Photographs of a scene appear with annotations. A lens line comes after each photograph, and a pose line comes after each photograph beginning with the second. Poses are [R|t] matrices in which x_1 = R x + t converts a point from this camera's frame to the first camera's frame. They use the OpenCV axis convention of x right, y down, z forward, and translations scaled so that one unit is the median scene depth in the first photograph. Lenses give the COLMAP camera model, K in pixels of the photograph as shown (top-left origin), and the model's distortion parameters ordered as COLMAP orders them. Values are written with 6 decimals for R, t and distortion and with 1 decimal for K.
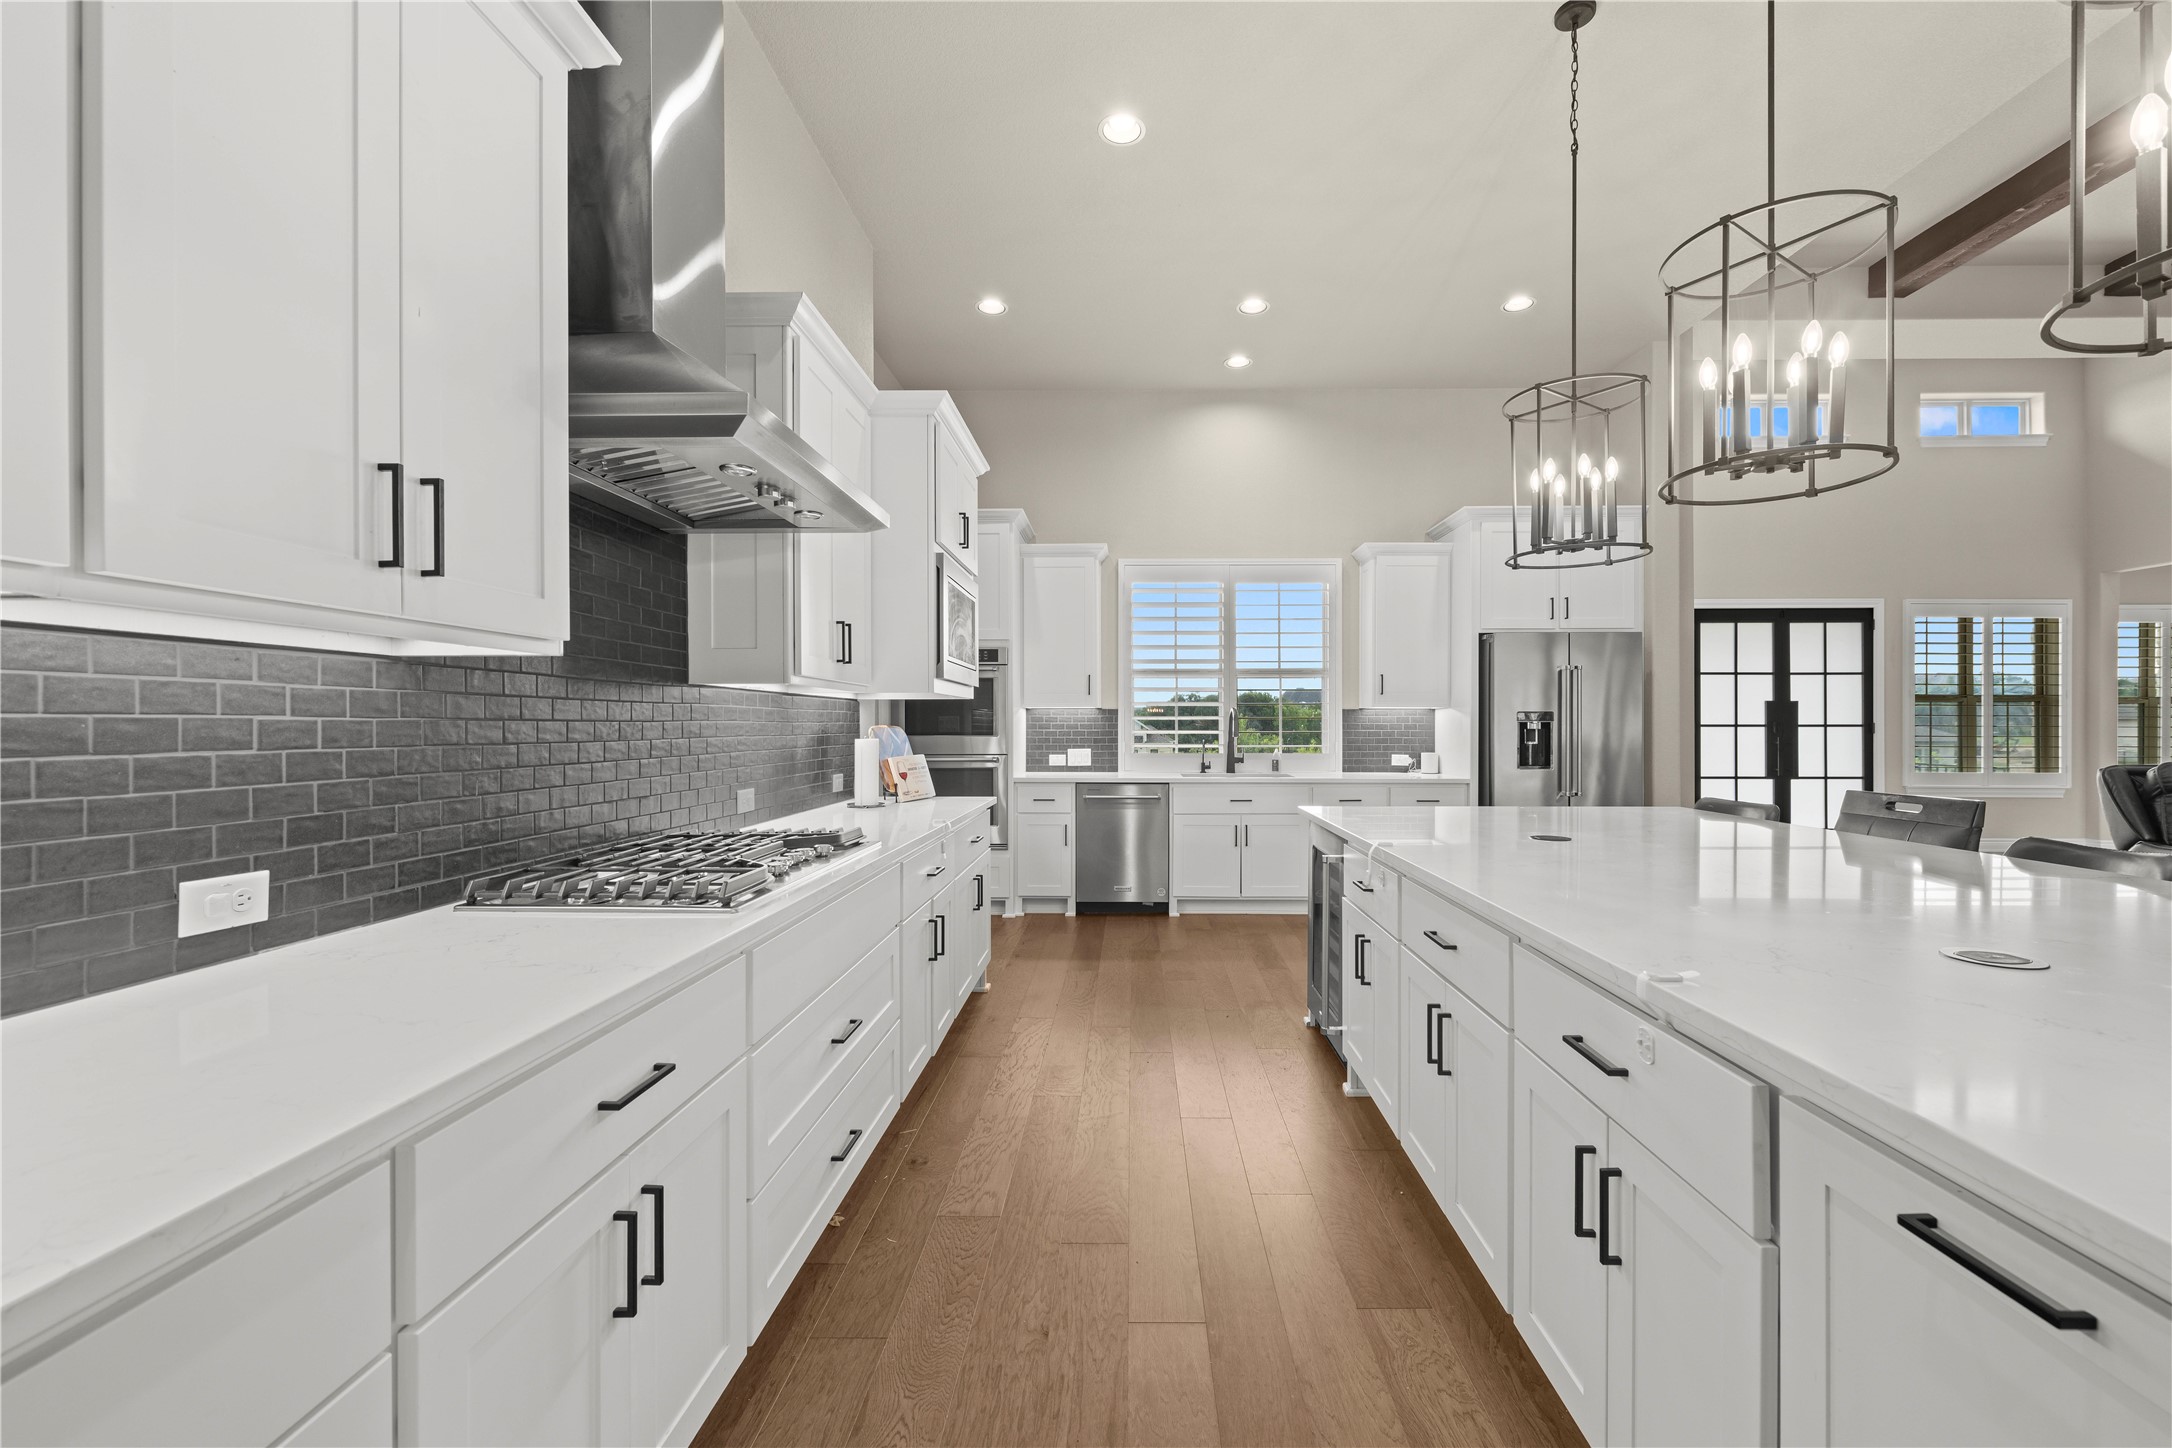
lens RADIAL K [[864.9, 0, 1115.5], [0, 864.9, 719.8], [0, 0, 1]] dist [0.002170, 0.000130]
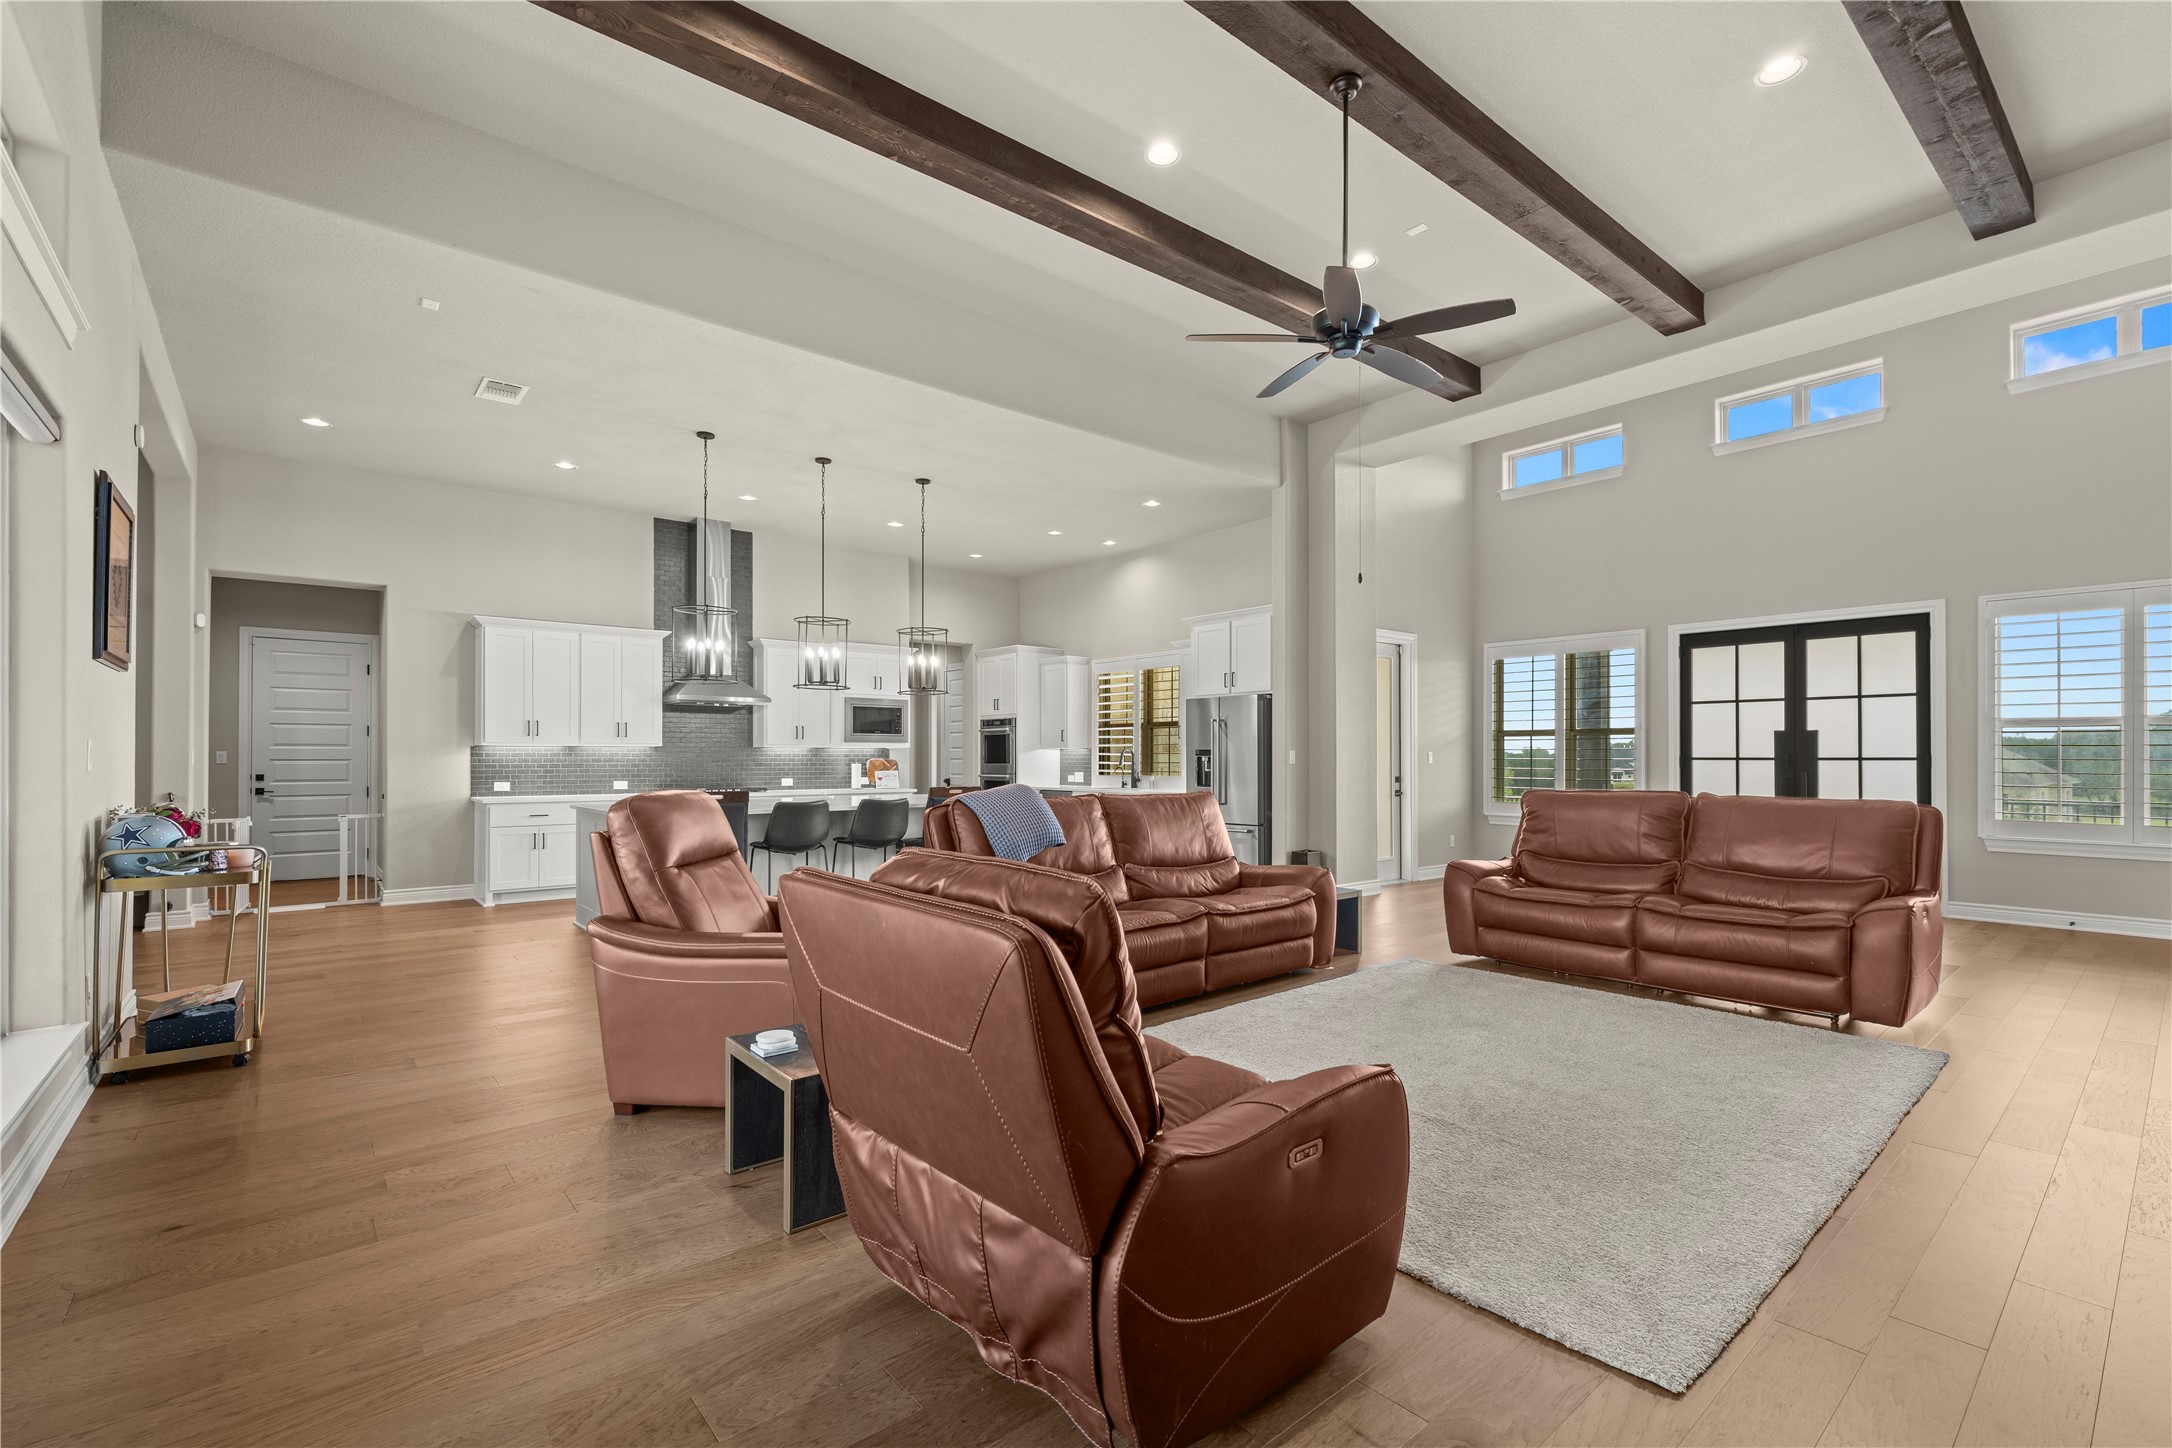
lens RADIAL K [[949.0, 0, 1103.4], [0, 949.0, 747.7], [0, 0, 1]] dist [-0.000543, 0.001073]
pose [[0.661446, -0.009286, -0.749936, 1.025950], [0.005268, 0.999956, -0.007735, -0.000484], [0.749975, 0.001165, 0.661466, -0.157286]]
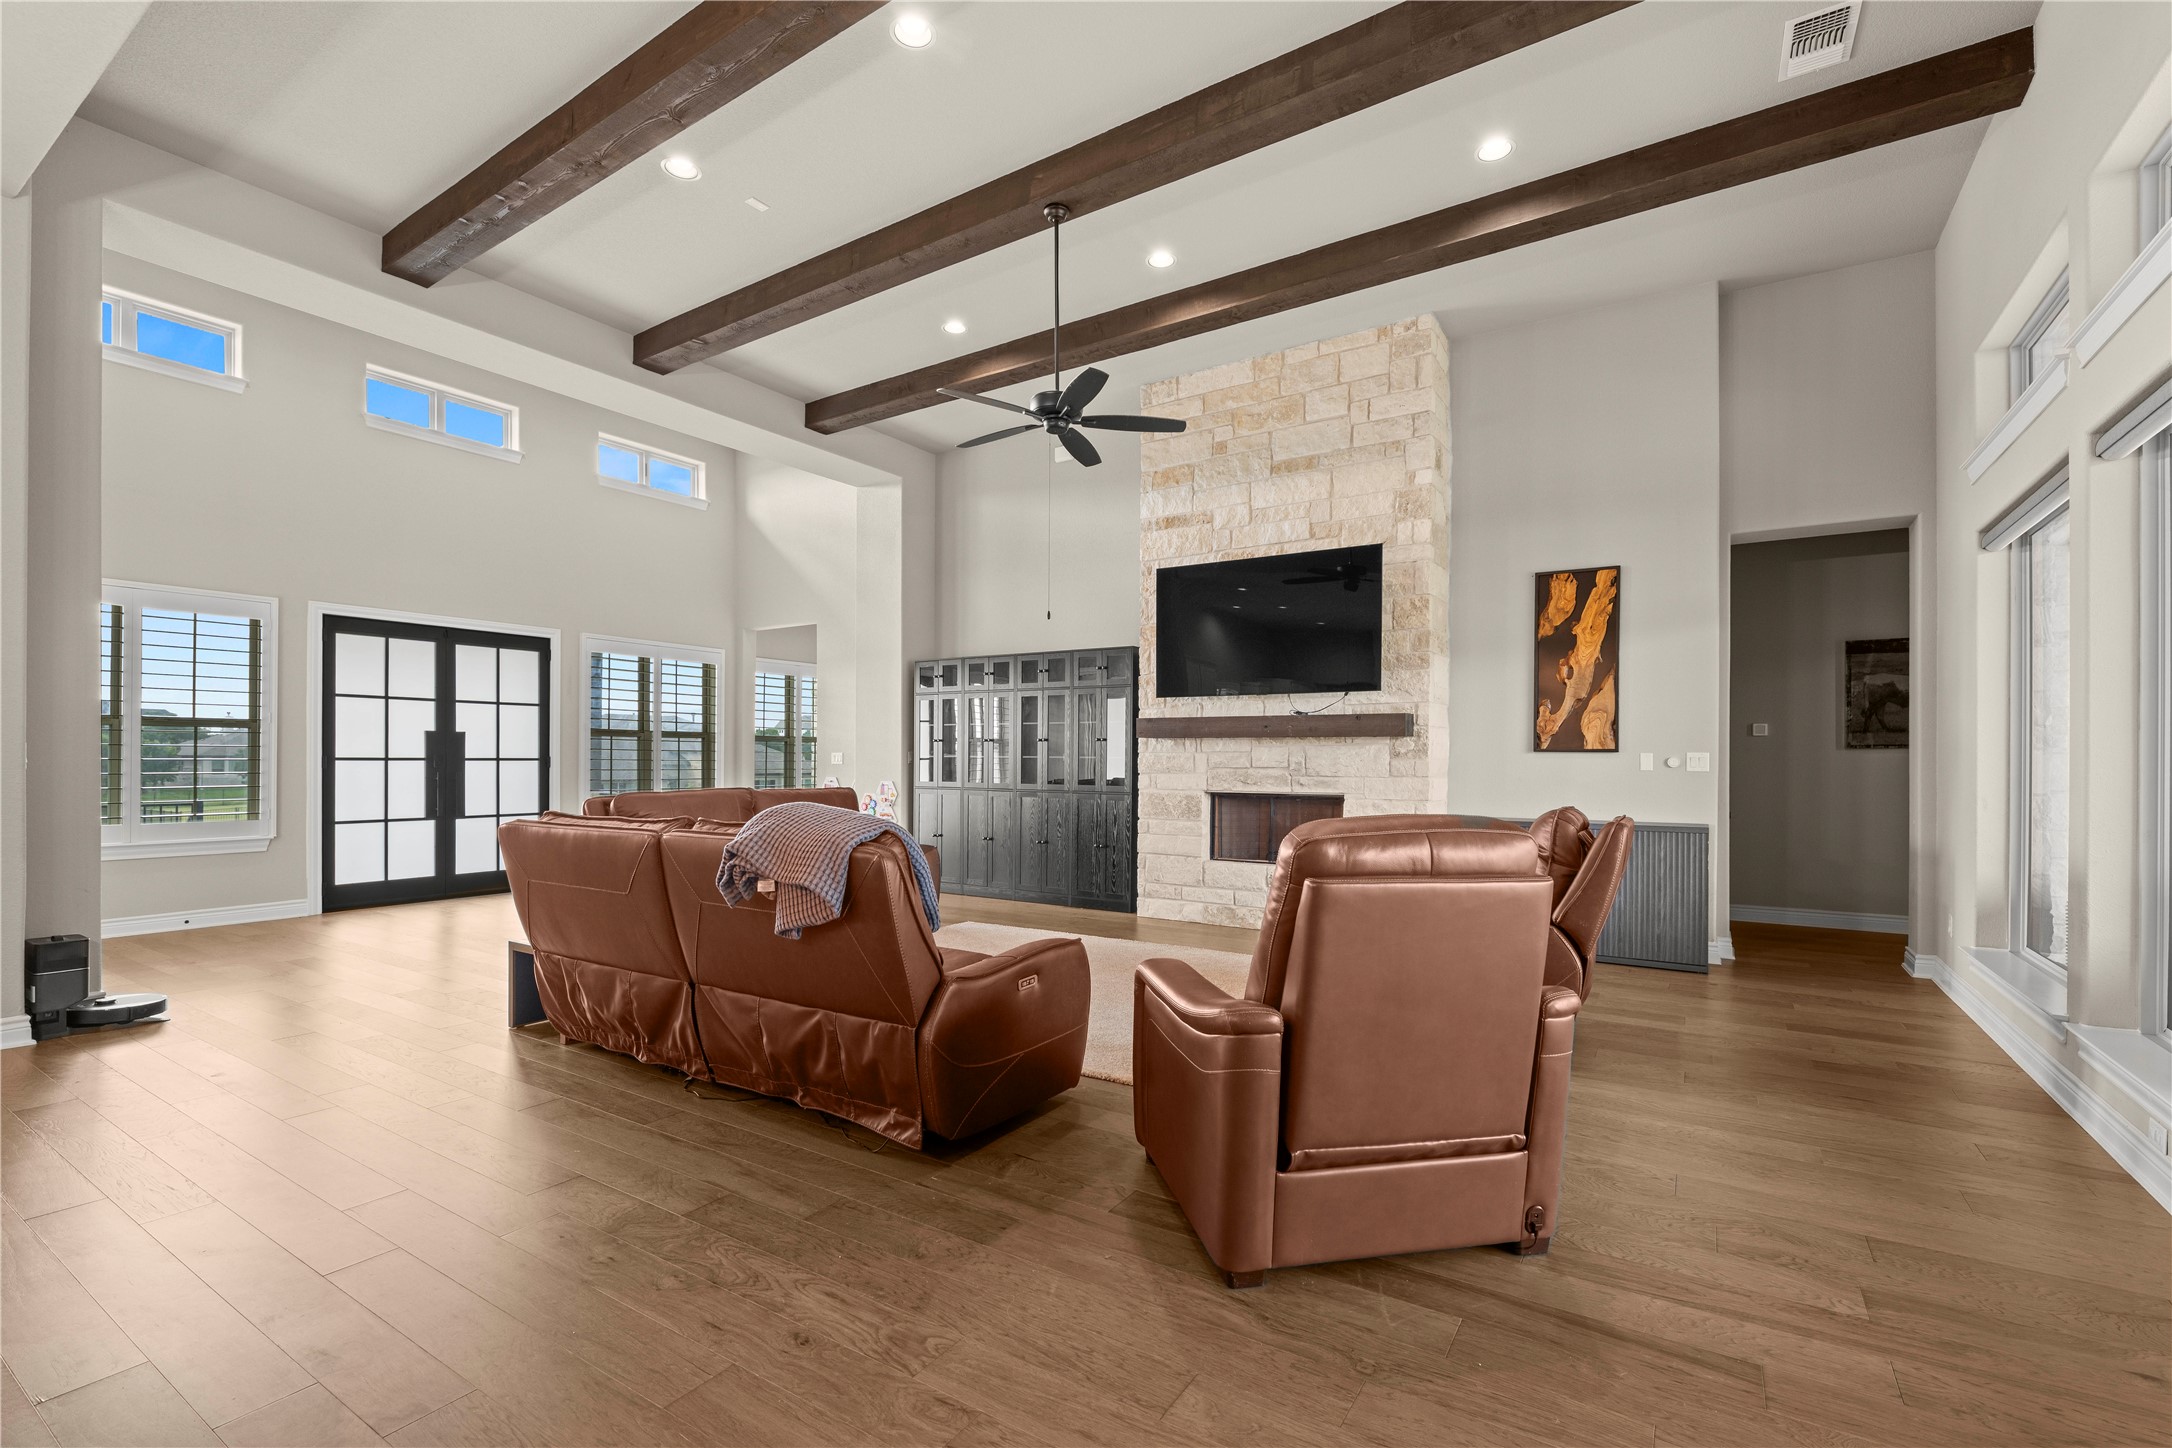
lens RADIAL K [[949.0, 0, 1100.6], [0, 949.0, 757.9], [0, 0, 1]] dist [-0.000543, 0.001073]
pose [[0.522940, 0.002559, 0.852365, 0.290959], [-0.008913, 0.999957, 0.002466, -0.003007], [-0.852323, -0.008887, 0.522941, -0.083112]]
